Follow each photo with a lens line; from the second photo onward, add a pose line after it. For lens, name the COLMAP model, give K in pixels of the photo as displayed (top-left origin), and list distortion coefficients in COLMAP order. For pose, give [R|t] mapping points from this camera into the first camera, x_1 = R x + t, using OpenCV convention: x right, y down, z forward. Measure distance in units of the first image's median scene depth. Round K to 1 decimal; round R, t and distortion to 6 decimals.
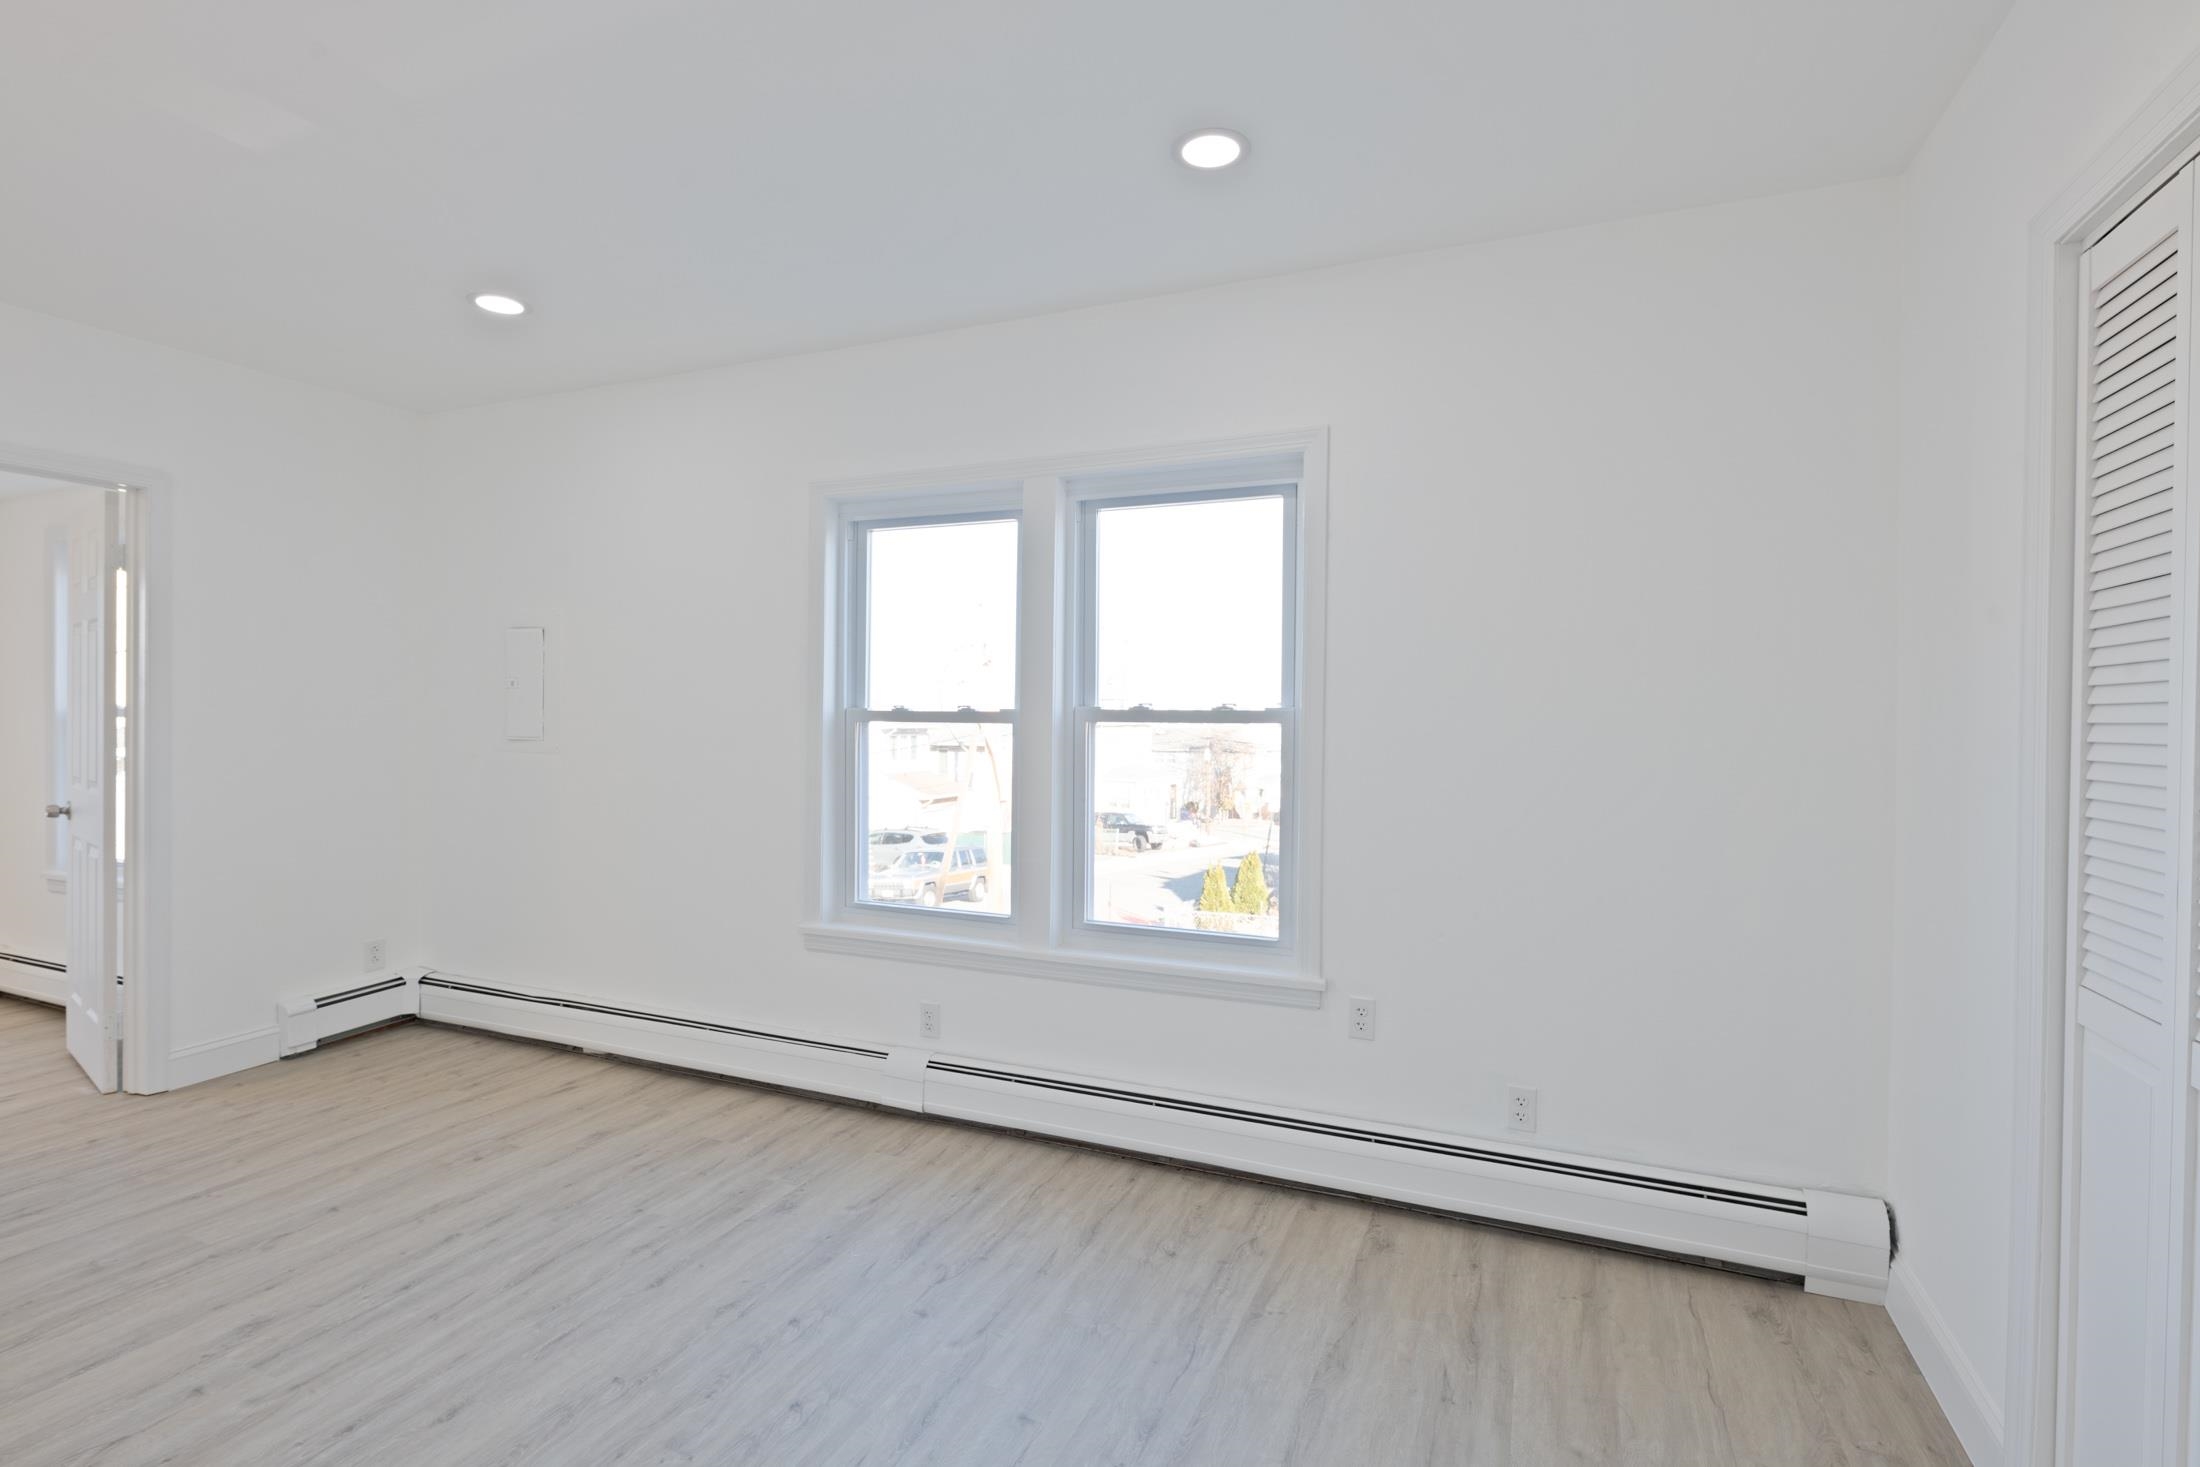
lens RADIAL K [[1039.5, 0, 1094.8], [0, 1039.5, 728.8], [0, 0, 1]] dist [0.001164, 0.001015]
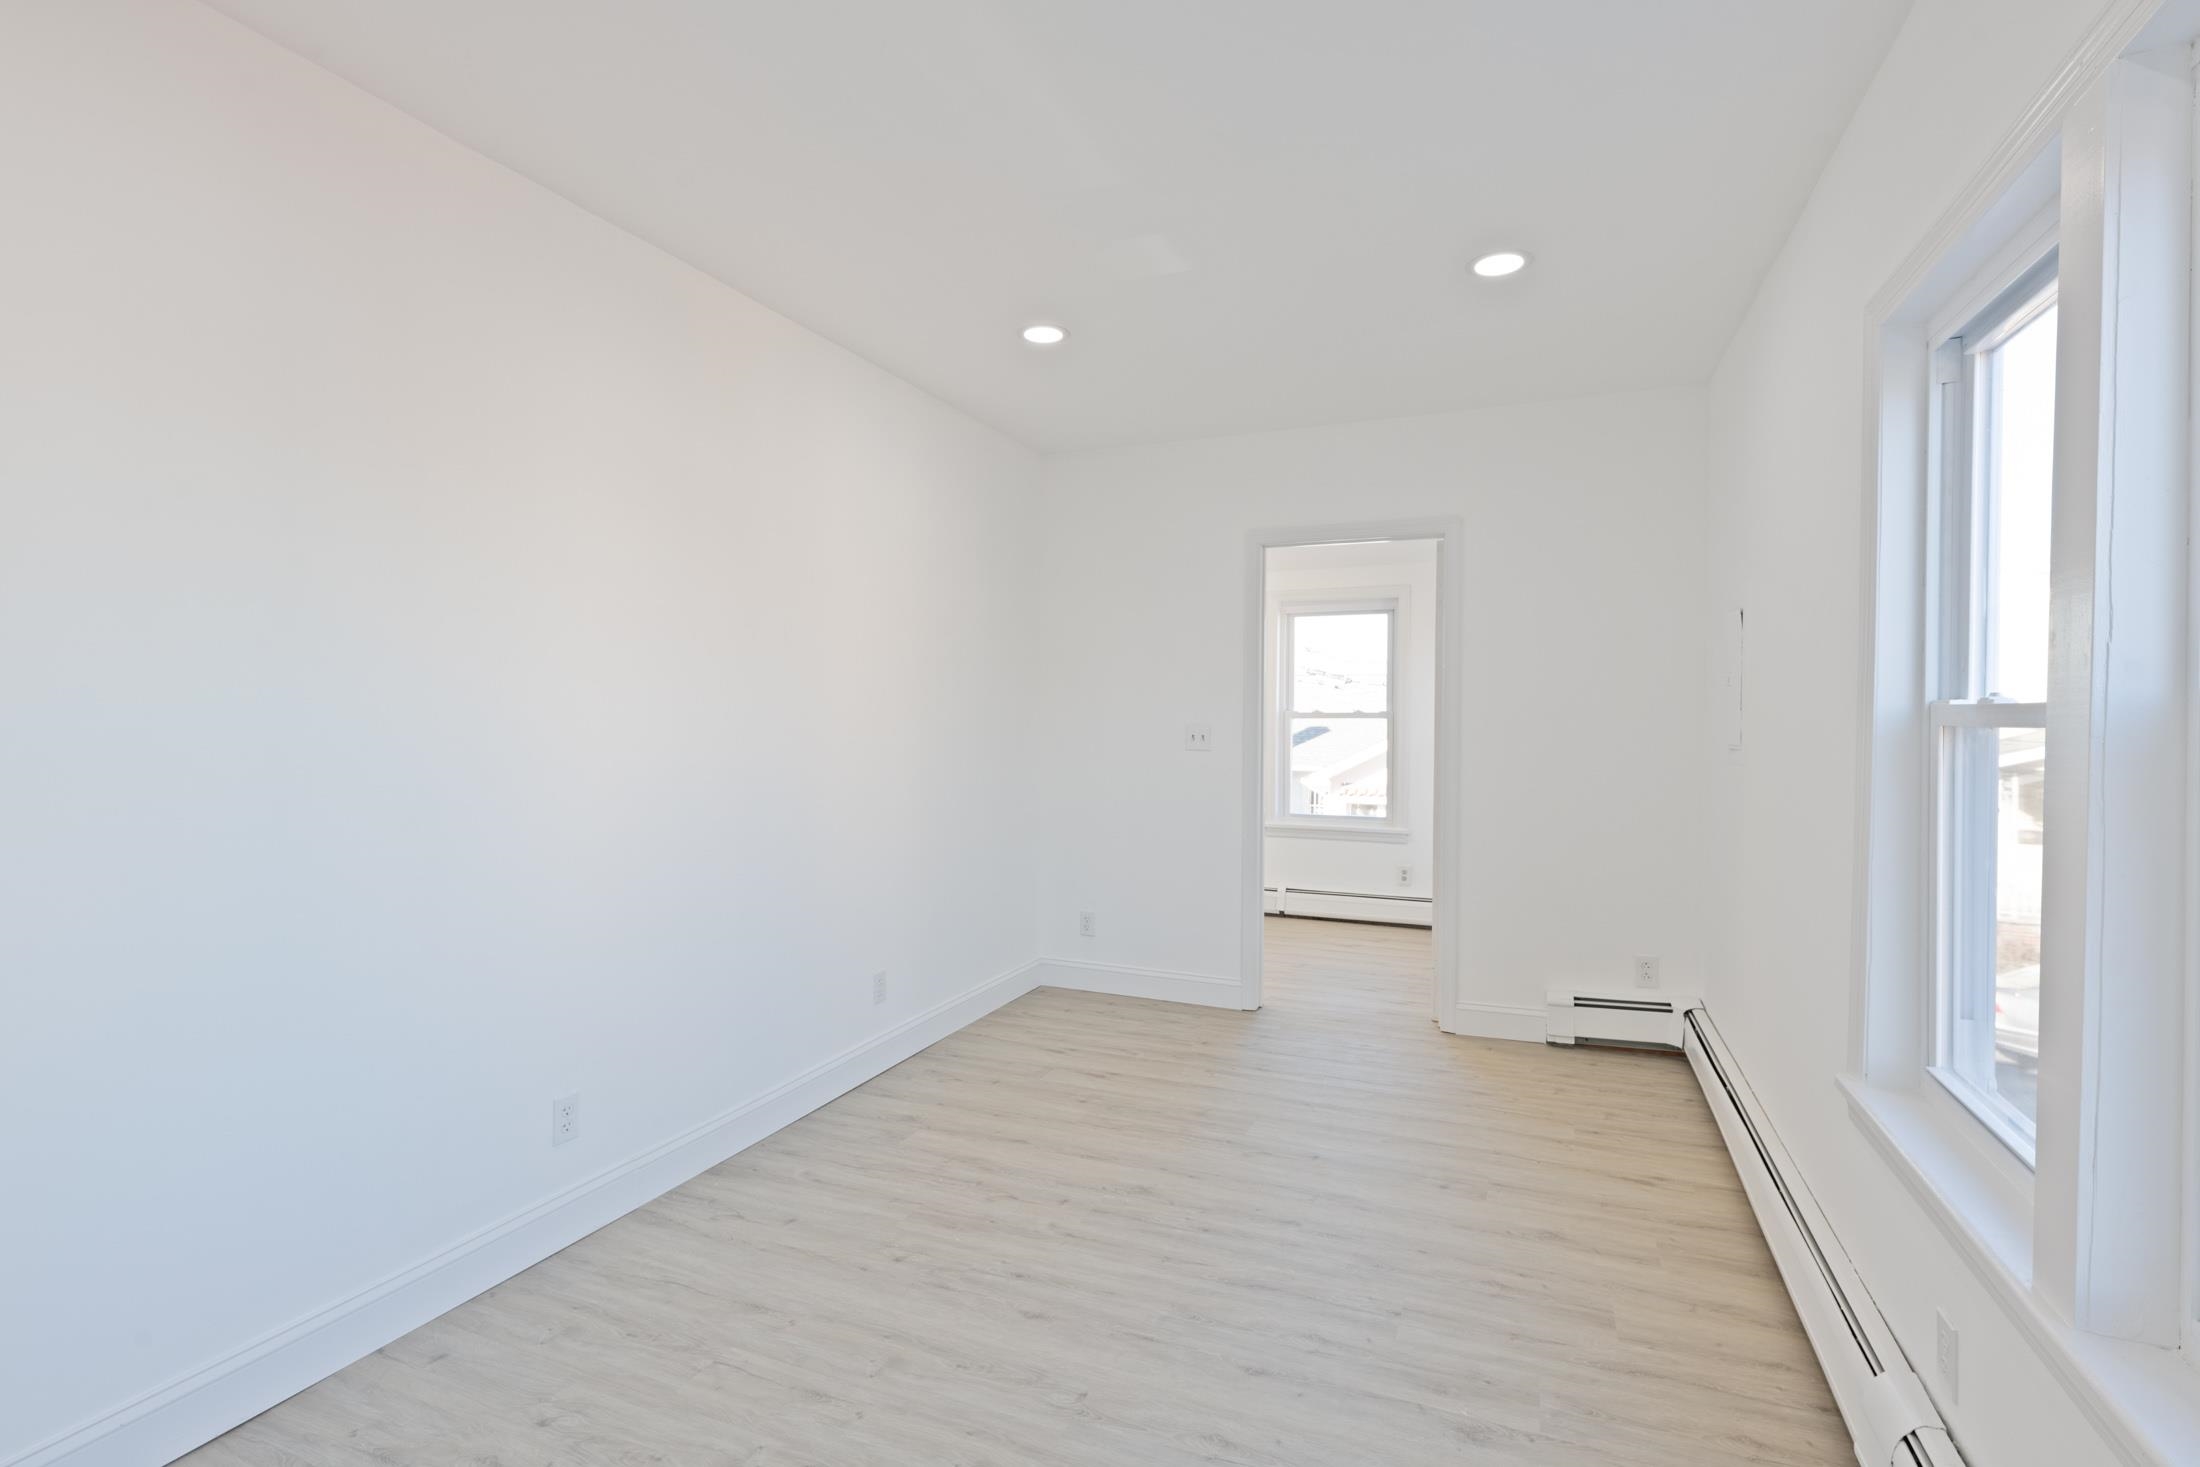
lens RADIAL K [[1039.5, 0, 1099.0], [0, 1039.5, 726.3], [0, 0, 1]] dist [0.001164, 0.001015]
pose [[0.011914, 0.002748, -0.999925, 0.395716], [-0.015382, 0.999878, 0.002564, -0.001169], [0.999811, 0.015350, 0.011955, 0.772308]]
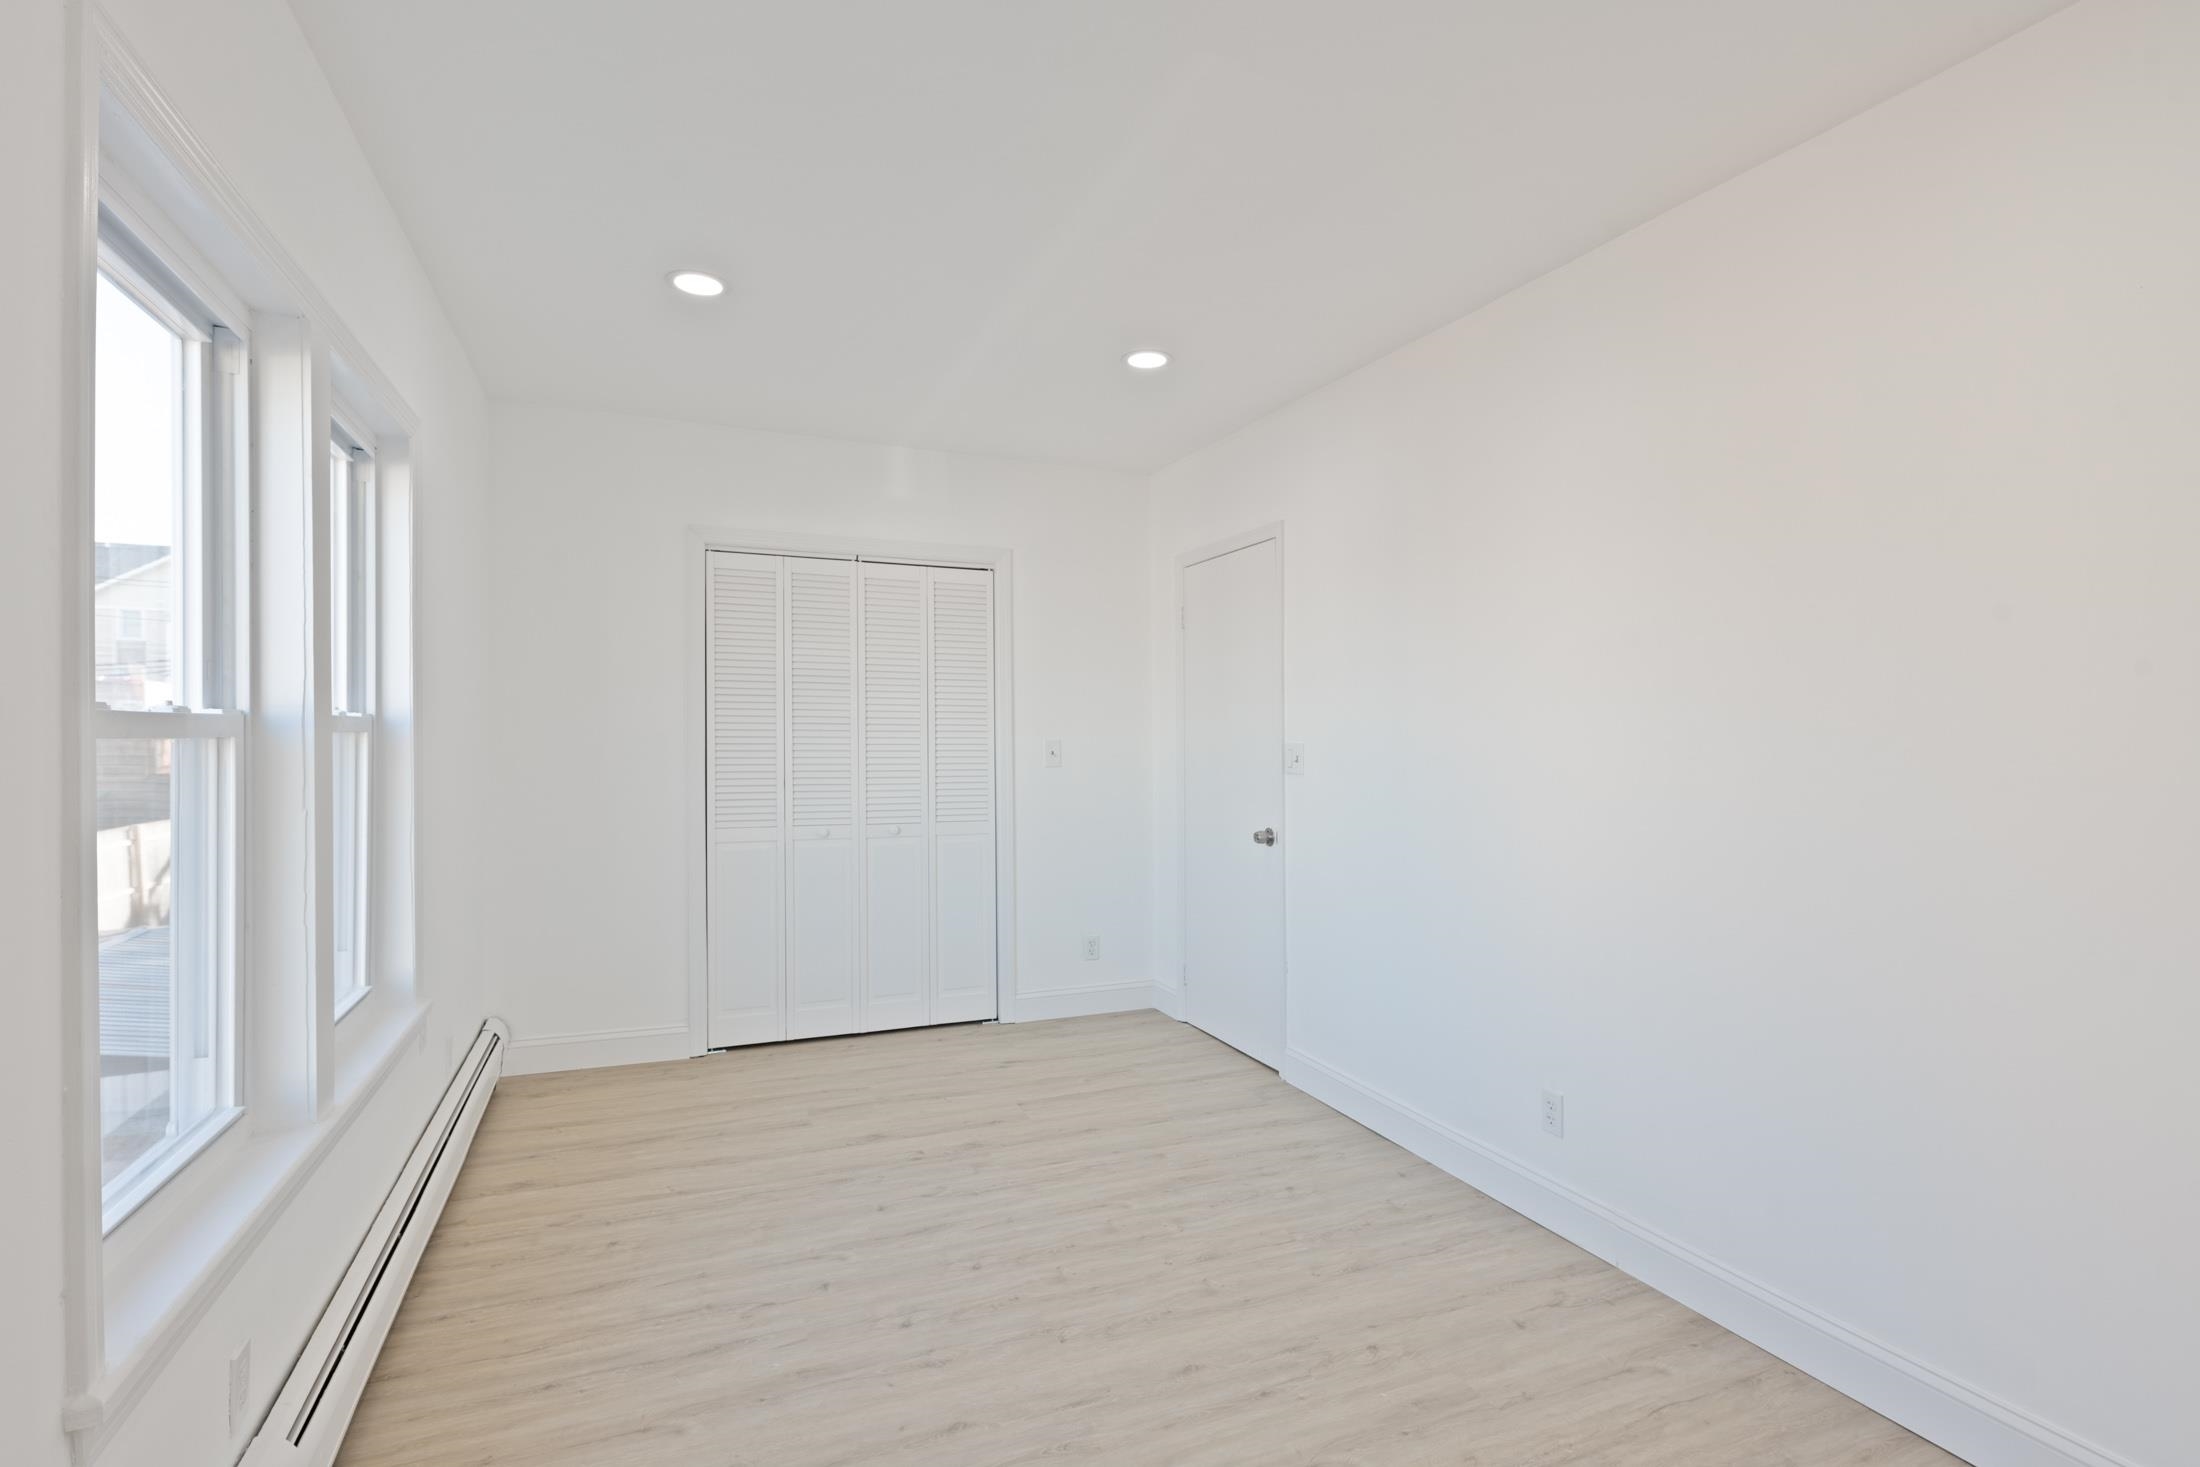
lens RADIAL K [[1039.5, 0, 1092.2], [0, 1039.5, 730.6], [0, 0, 1]] dist [0.001164, 0.001015]
pose [[-0.723092, -0.010647, 0.690669, -0.957434], [-0.004795, 0.999934, 0.010394, -0.022236], [-0.690735, 0.004204, -0.723096, 1.373970]]
